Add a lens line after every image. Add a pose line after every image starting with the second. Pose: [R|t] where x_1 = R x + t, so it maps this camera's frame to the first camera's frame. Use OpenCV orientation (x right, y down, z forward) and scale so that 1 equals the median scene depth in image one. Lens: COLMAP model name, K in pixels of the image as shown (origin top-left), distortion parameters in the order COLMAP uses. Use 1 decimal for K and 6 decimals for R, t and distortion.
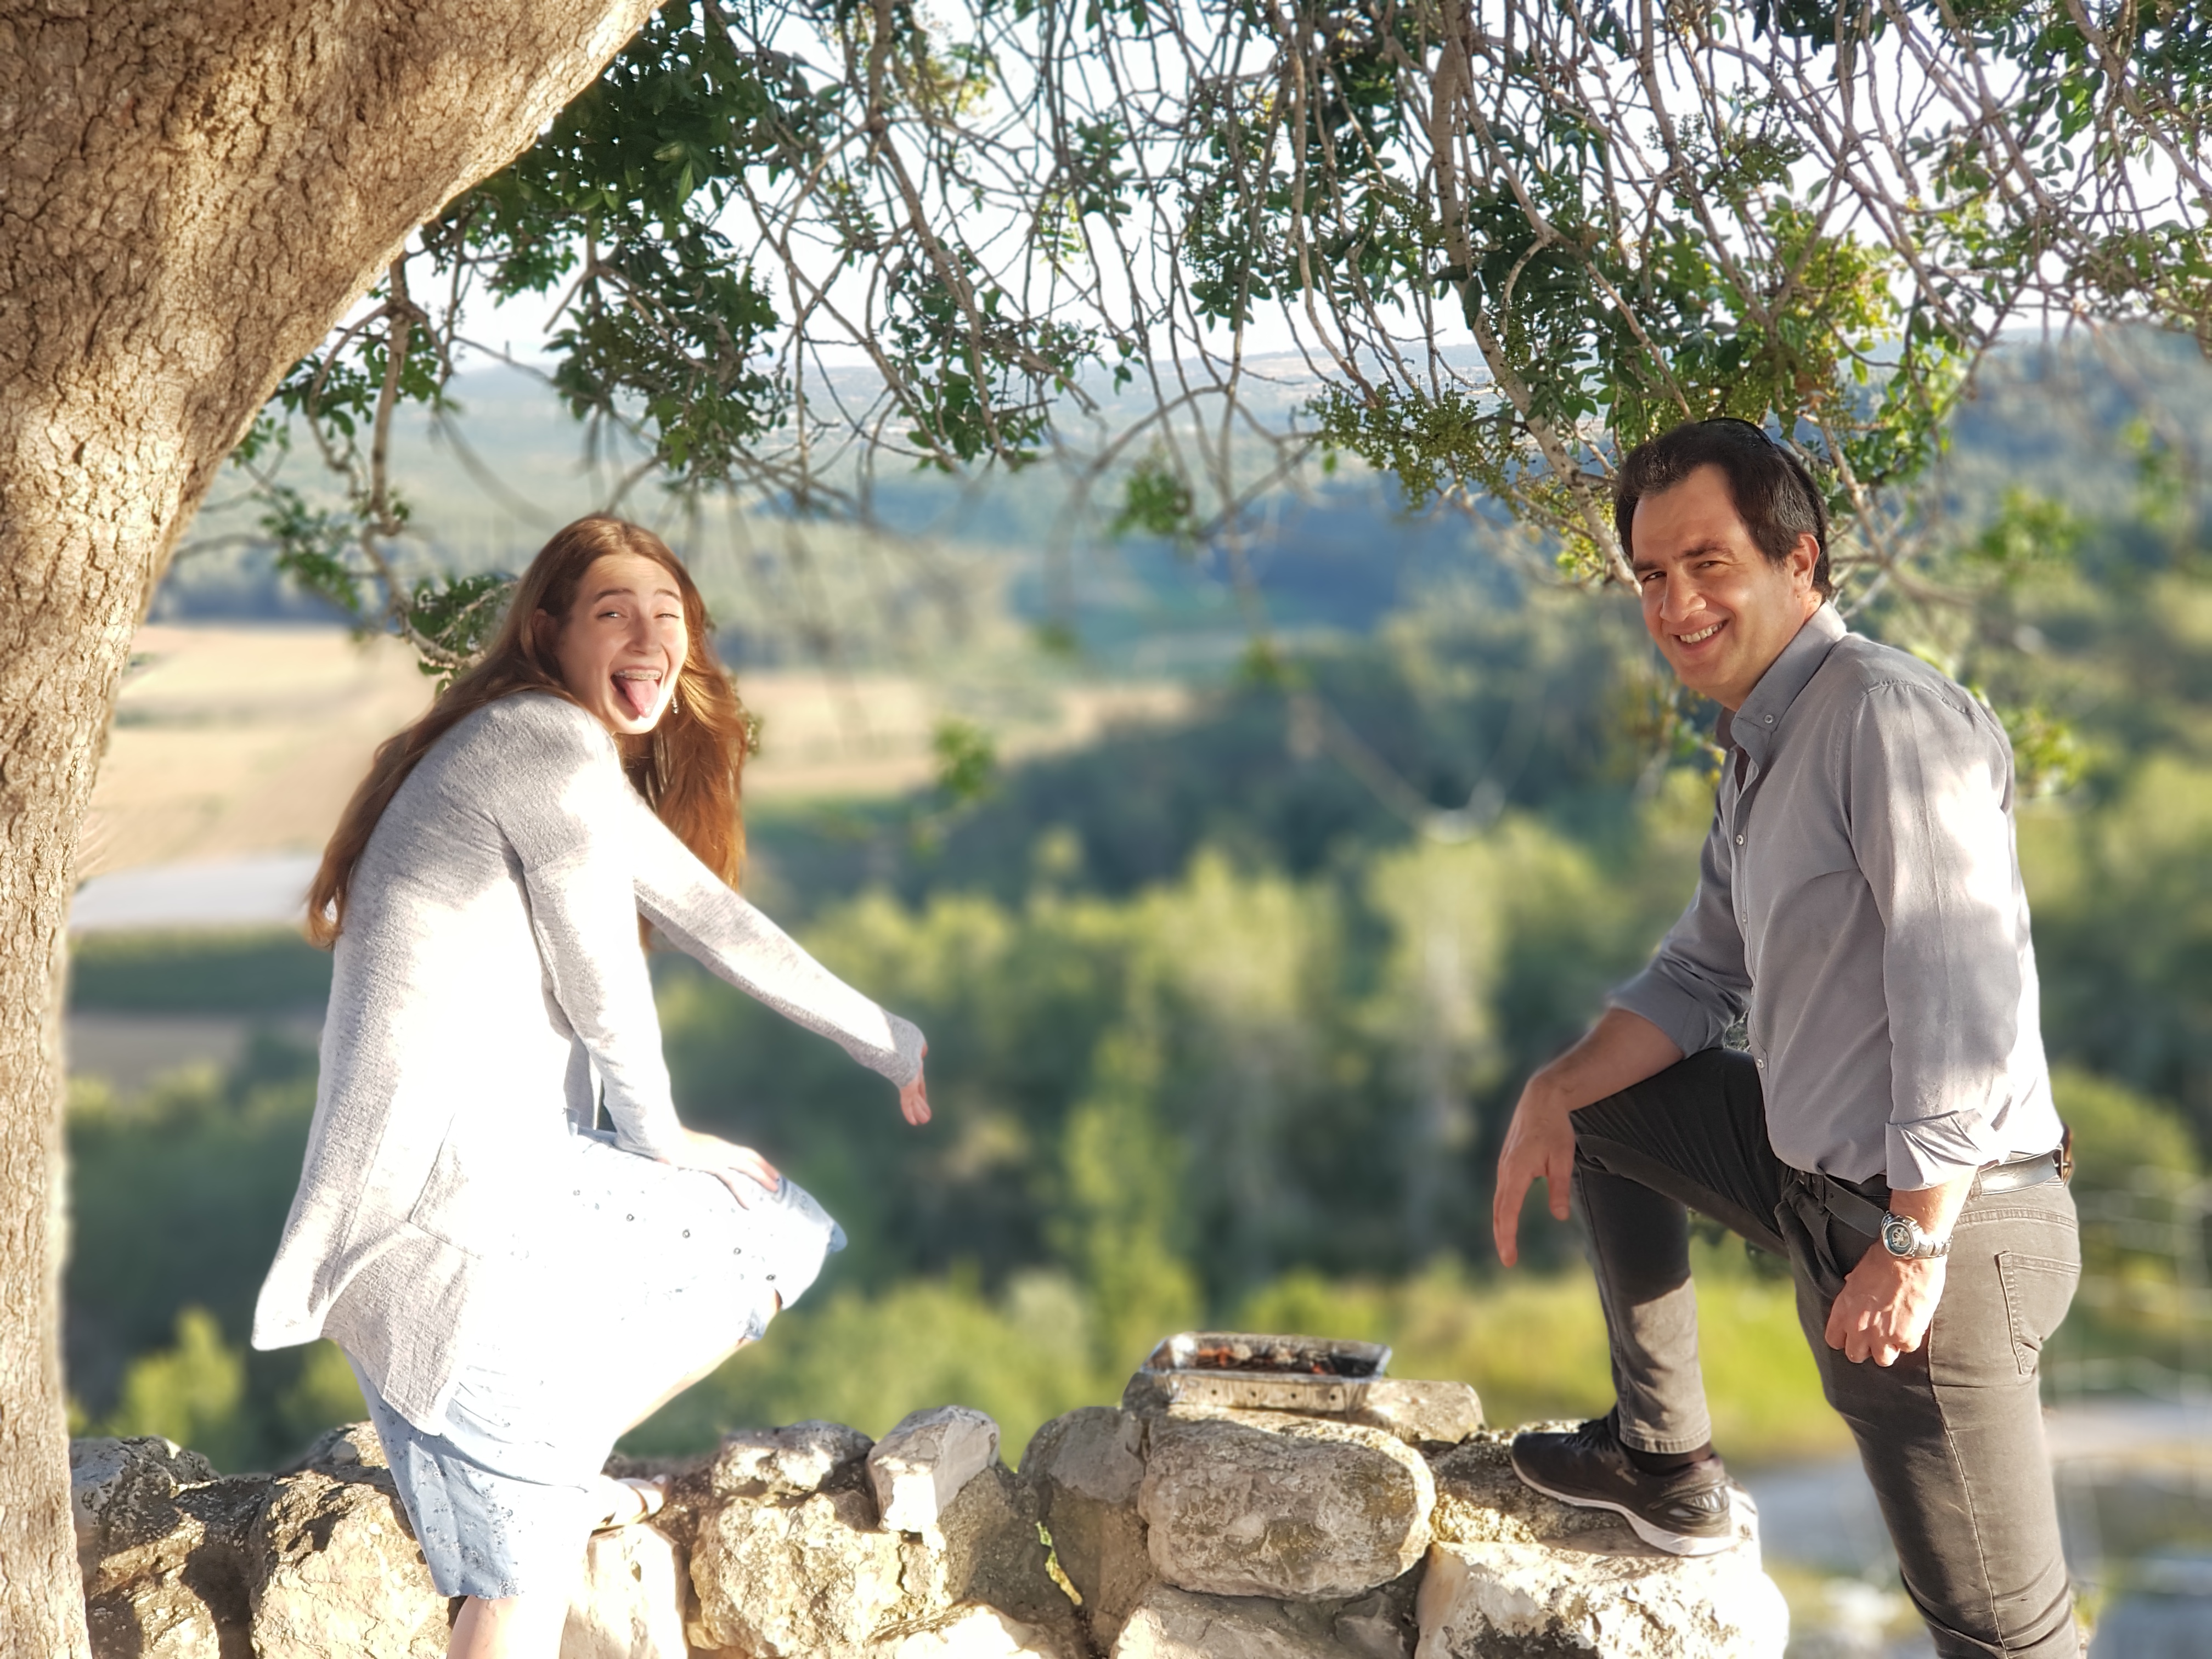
lens RADIAL K [[3366.2, 0, 1106.0], [0, 3366.2, 829.5], [0, 0, 1]] dist [0.116944, -0.190077]
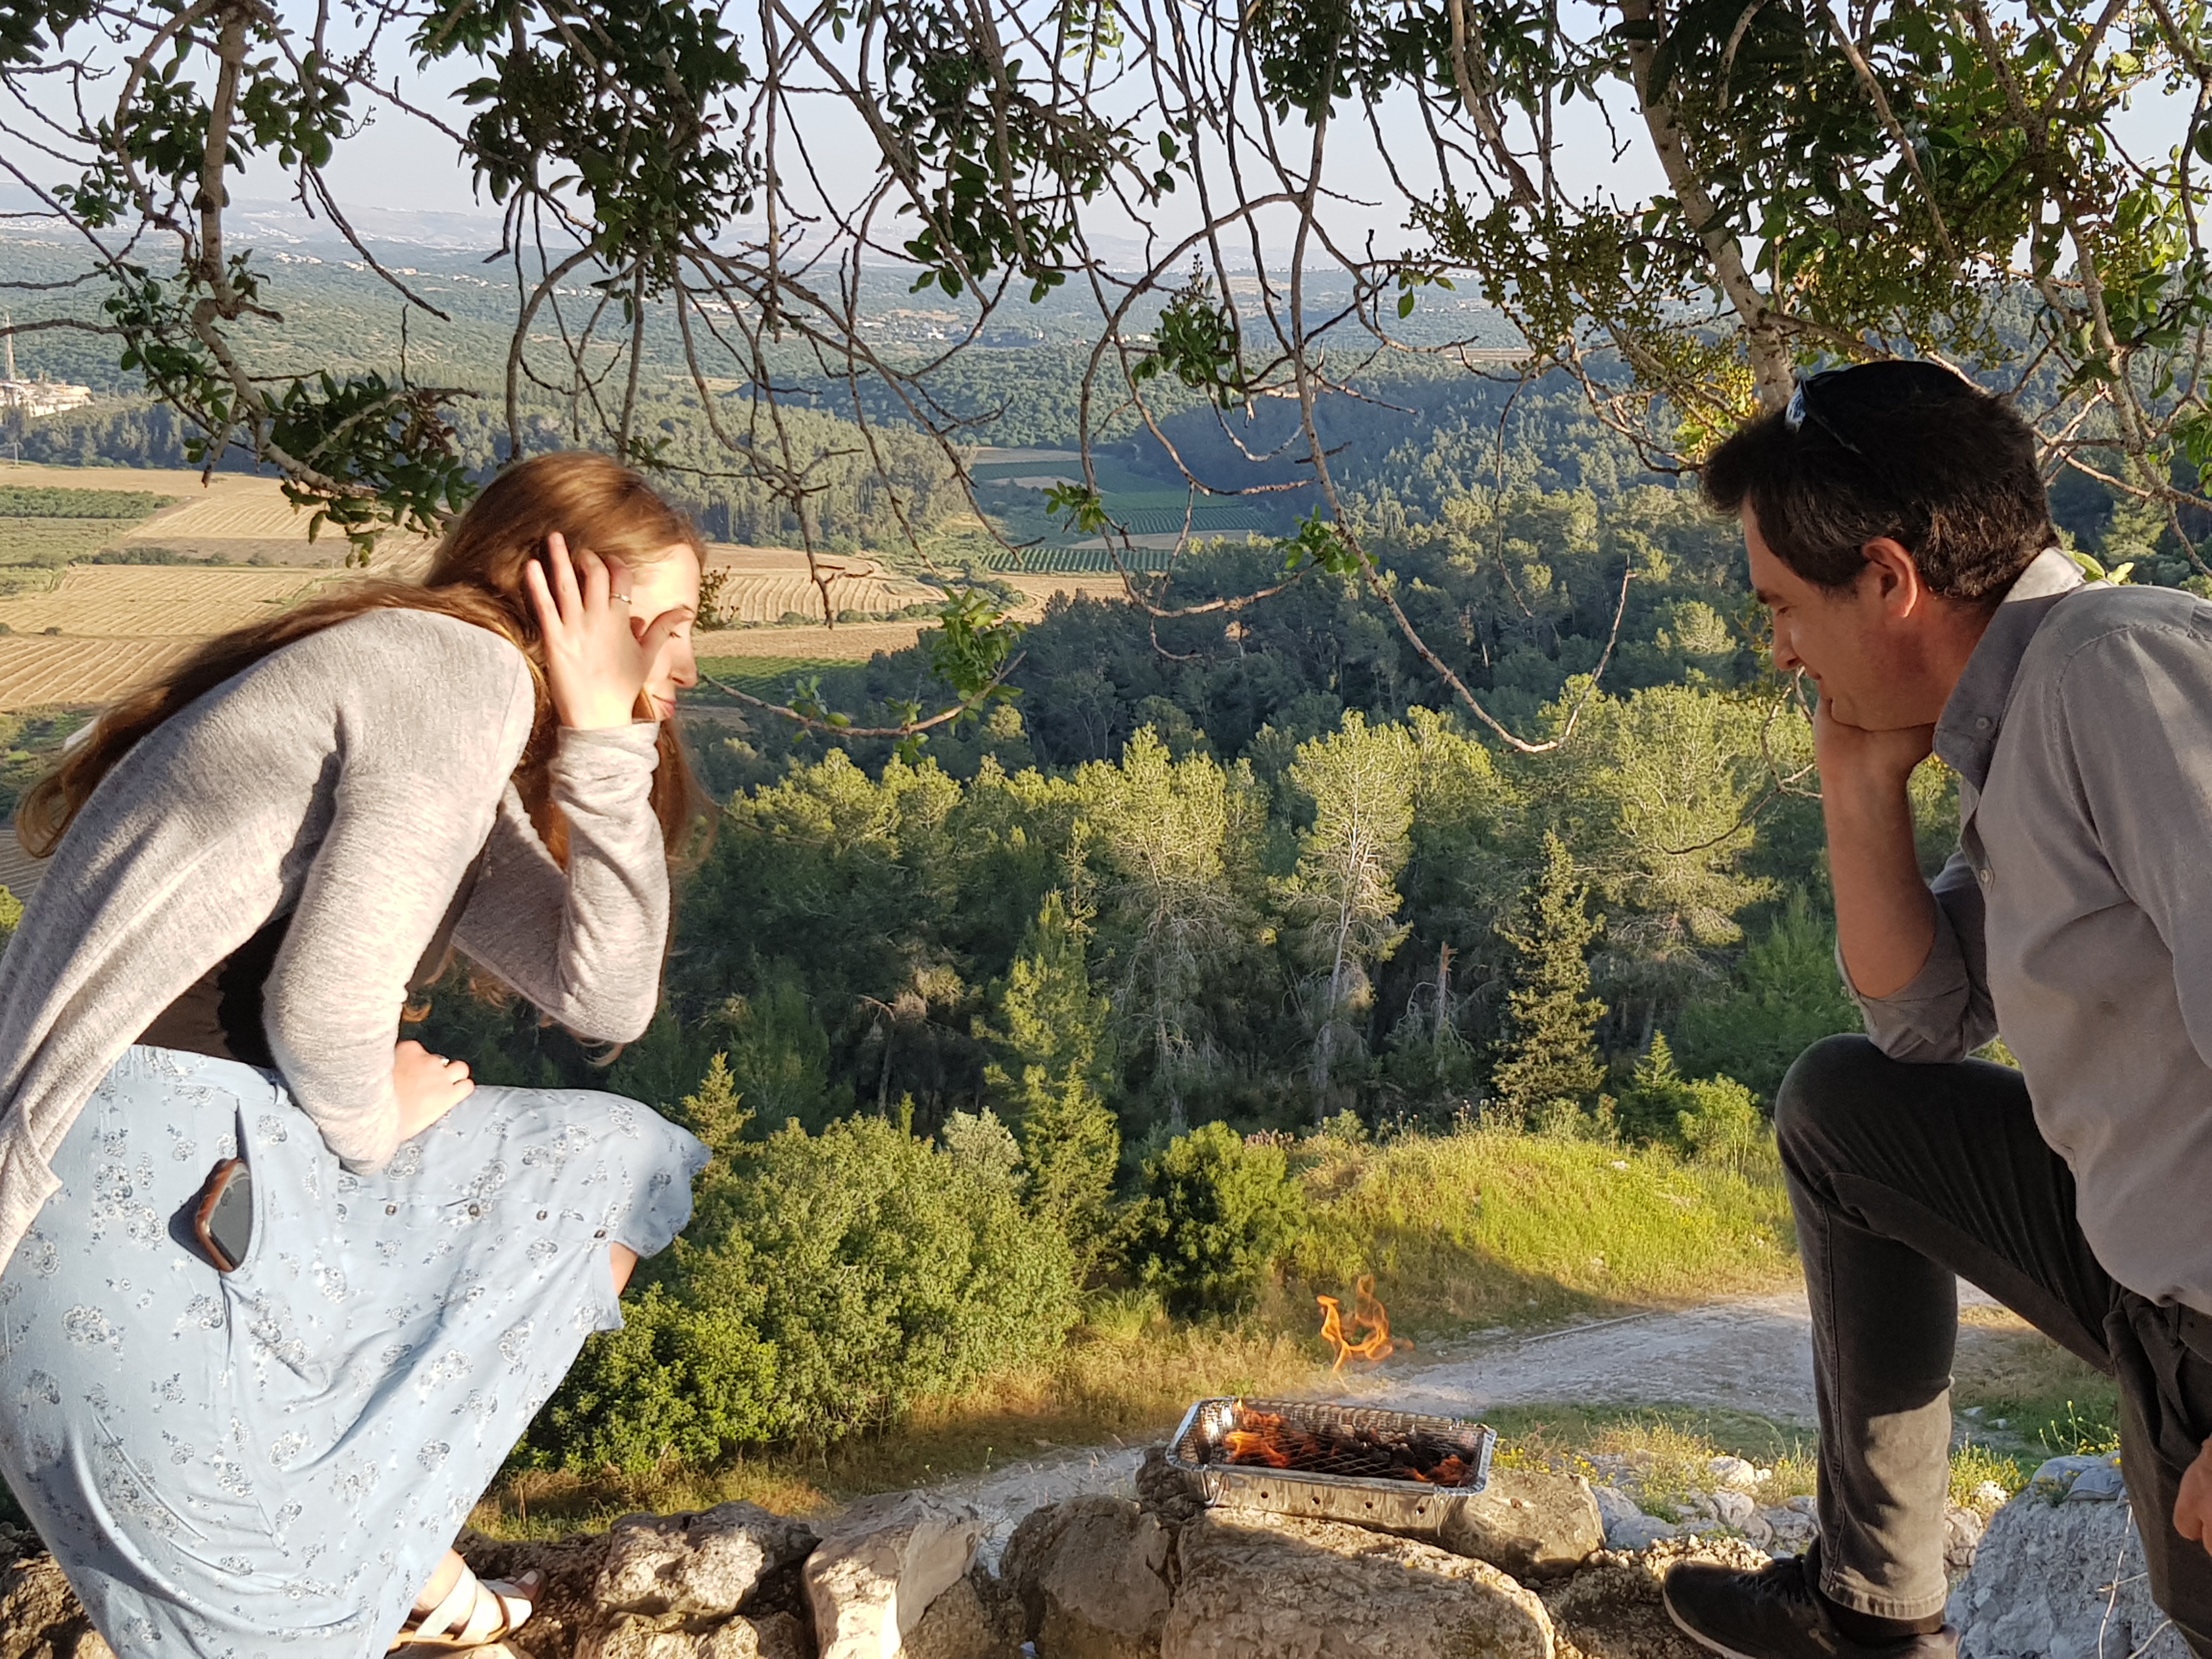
lens RADIAL K [[1843.8, 0, 1042.3], [0, 1843.8, 829.2], [0, 0, 1]] dist [0.034742, -0.010433]
pose [[0.997819, 0.043888, 0.049298, -0.041182], [-0.047983, 0.995207, 0.085209, -0.014633], [-0.045322, -0.087388, 0.995143, 0.546555]]
